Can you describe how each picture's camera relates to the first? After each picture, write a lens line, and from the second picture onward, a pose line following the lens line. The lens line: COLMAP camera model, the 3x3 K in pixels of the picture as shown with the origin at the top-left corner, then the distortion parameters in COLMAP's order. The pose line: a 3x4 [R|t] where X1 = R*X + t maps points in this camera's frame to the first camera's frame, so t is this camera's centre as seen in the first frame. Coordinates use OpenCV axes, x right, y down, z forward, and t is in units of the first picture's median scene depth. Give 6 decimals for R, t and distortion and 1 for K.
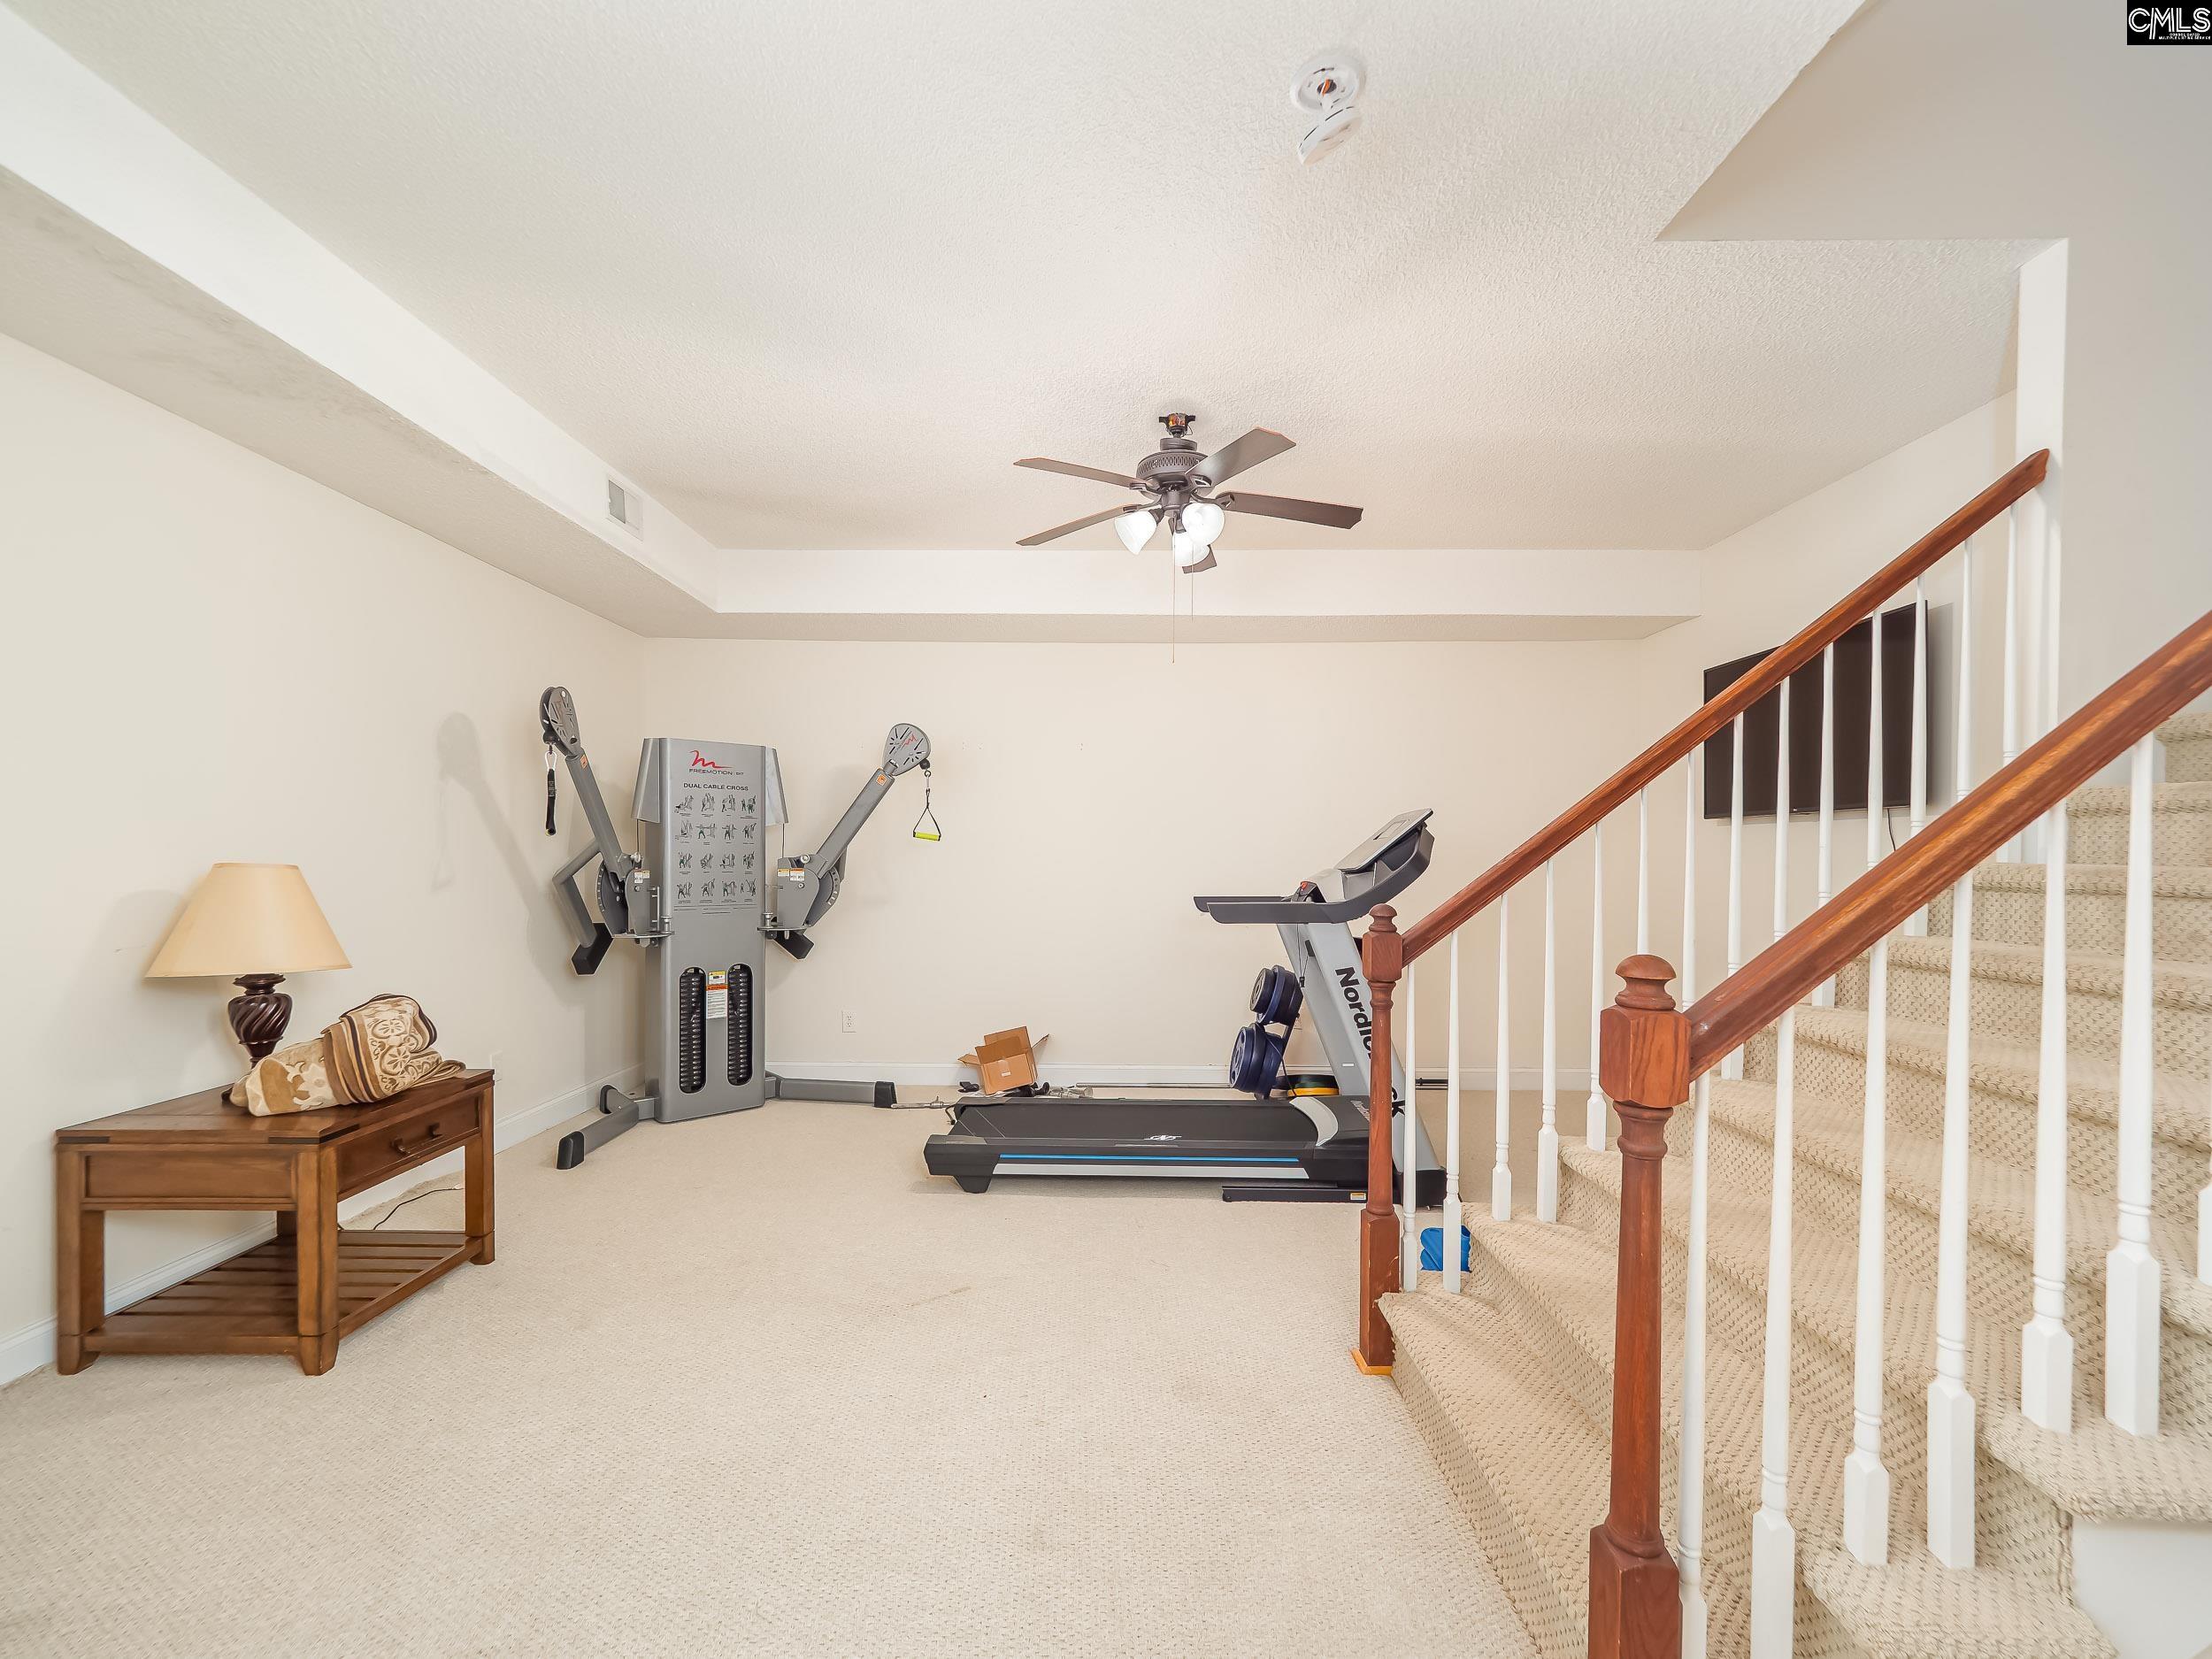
lens RADIAL K [[934.6, 0, 1099.9], [0, 934.6, 860.0], [0, 0, 1]] dist [0.003117, -0.004738]
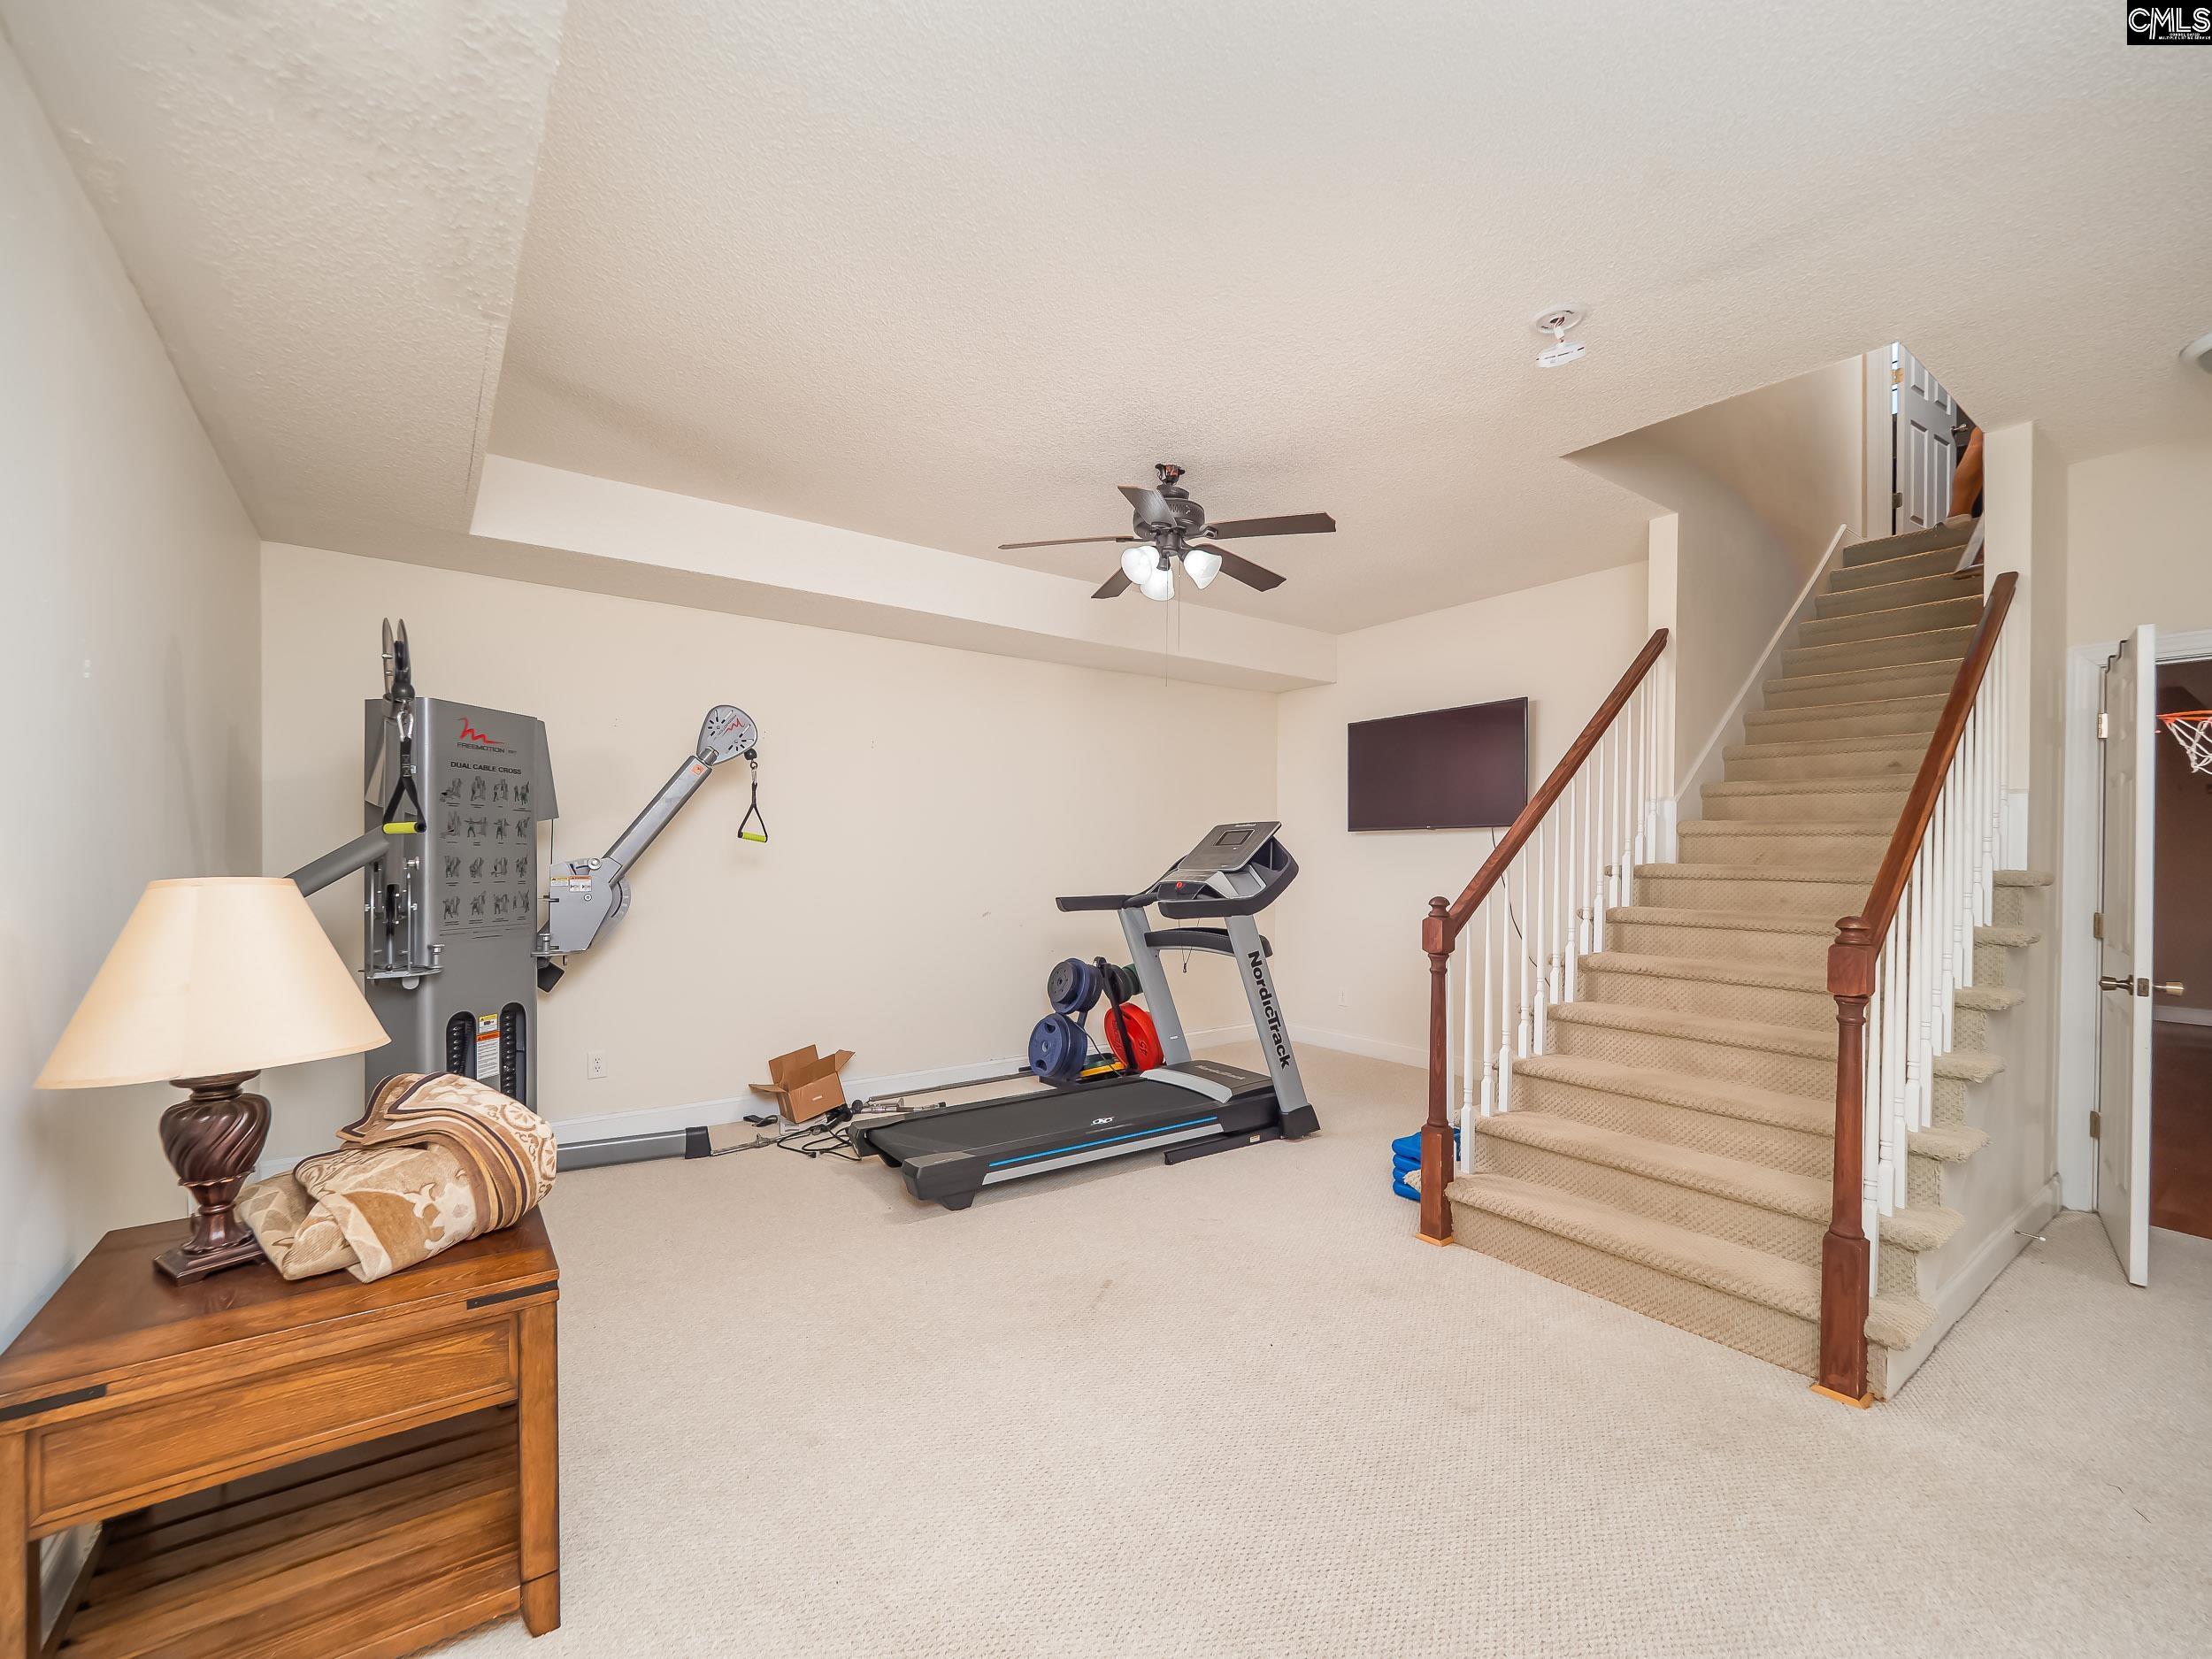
lens RADIAL K [[934.6, 0, 1099.9], [0, 934.6, 860.0], [0, 0, 1]] dist [0.003117, -0.004738]
pose [[0.803947, -0.003042, 0.594694, -0.509352], [0.002671, 0.999995, 0.001504, -0.005023], [-0.594696, 0.000379, 0.803951, 0.118682]]
